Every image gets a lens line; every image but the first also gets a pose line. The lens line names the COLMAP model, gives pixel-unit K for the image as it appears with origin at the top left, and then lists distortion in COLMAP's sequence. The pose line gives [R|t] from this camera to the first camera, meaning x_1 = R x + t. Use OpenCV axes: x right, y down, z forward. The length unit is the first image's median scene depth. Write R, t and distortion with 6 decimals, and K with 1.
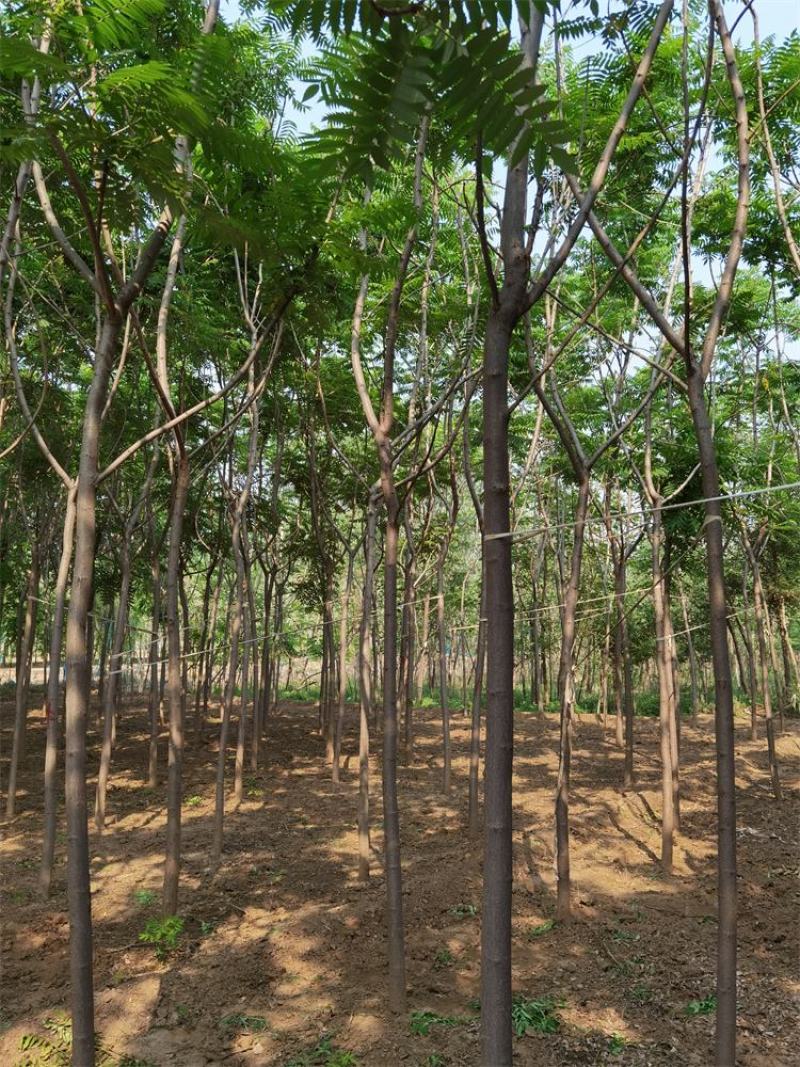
lens RADIAL K [[833.3, 0, 402.5], [0, 833.3, 533.8], [0, 0, 1]] dist [0.005856, -0.008780]
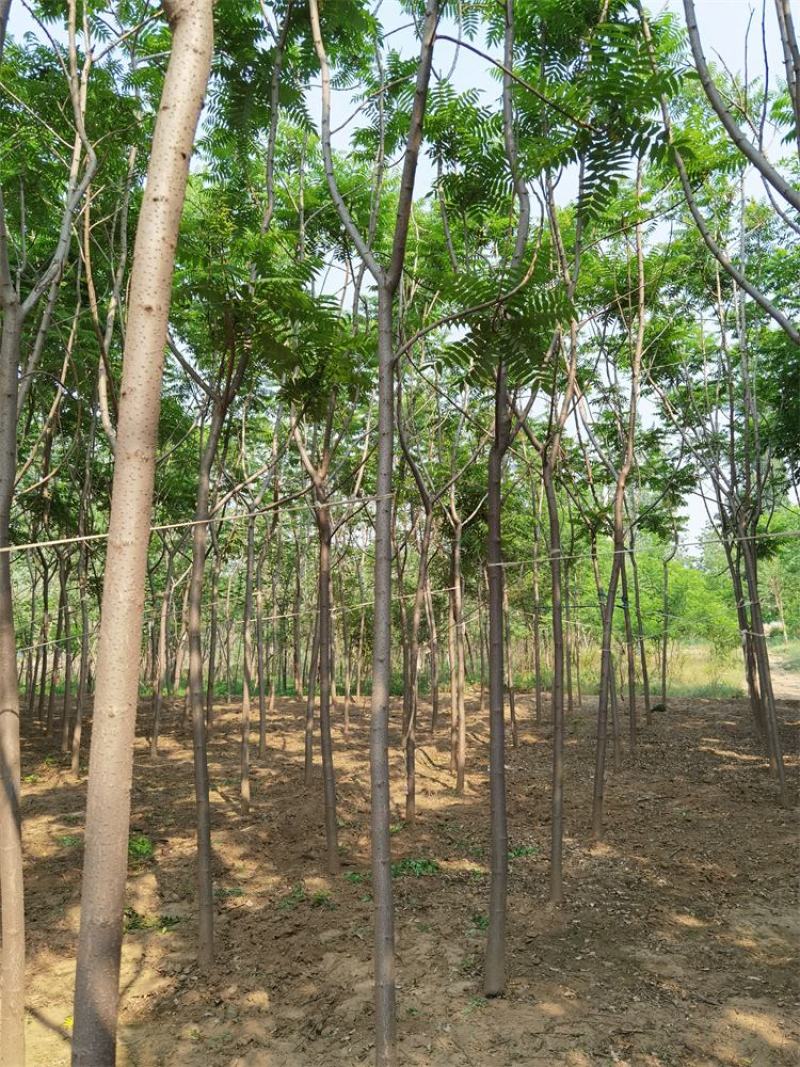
lens RADIAL K [[833.3, 0, 398.4], [0, 833.3, 532.8], [0, 0, 1]] dist [0.005856, -0.008780]
pose [[0.940785, 0.036207, 0.337064, -0.381003], [-0.037315, 0.999298, -0.003191, -0.027066], [-0.336943, -0.009575, 0.941476, -0.384386]]
